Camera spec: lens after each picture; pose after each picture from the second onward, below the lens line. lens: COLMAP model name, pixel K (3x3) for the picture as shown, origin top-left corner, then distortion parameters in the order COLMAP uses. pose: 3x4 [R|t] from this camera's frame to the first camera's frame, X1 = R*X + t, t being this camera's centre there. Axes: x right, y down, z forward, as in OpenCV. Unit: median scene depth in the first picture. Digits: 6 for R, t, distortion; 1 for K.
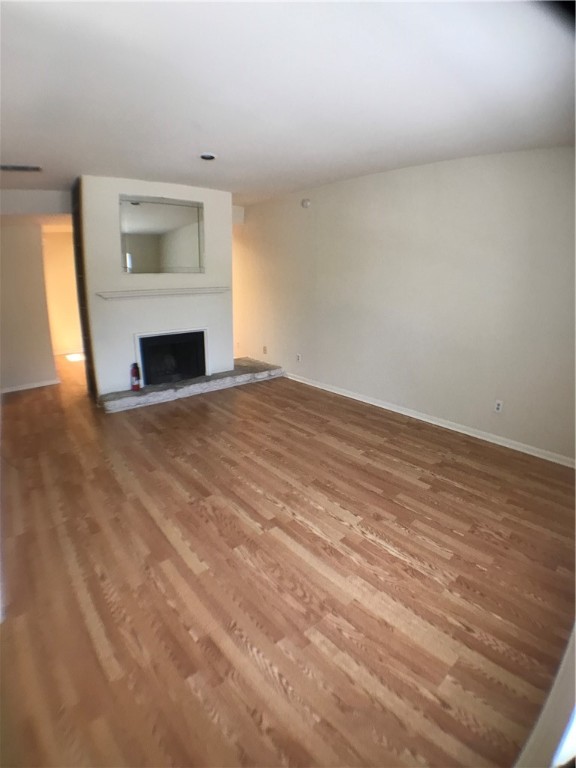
lens RADIAL K [[347.3, 0, 273.0], [0, 347.3, 382.1], [0, 0, 1]] dist [-0.180979, 0.030550]
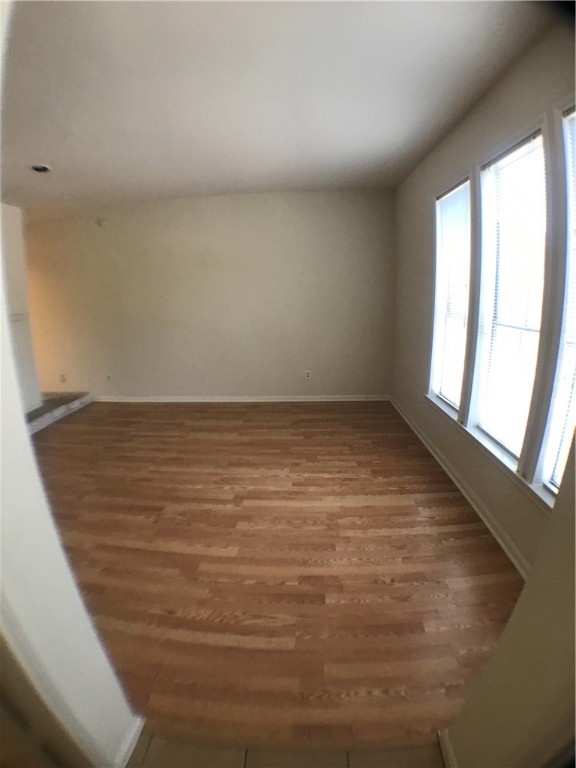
lens RADIAL K [[347.3, 0, 273.0], [0, 347.3, 382.1], [0, 0, 1]] dist [-0.180979, 0.030550]
pose [[0.689324, -0.197526, 0.697005, -0.658979], [0.228286, 0.972321, 0.049778, -0.001993], [-0.687545, 0.124804, 0.715337, 0.038667]]
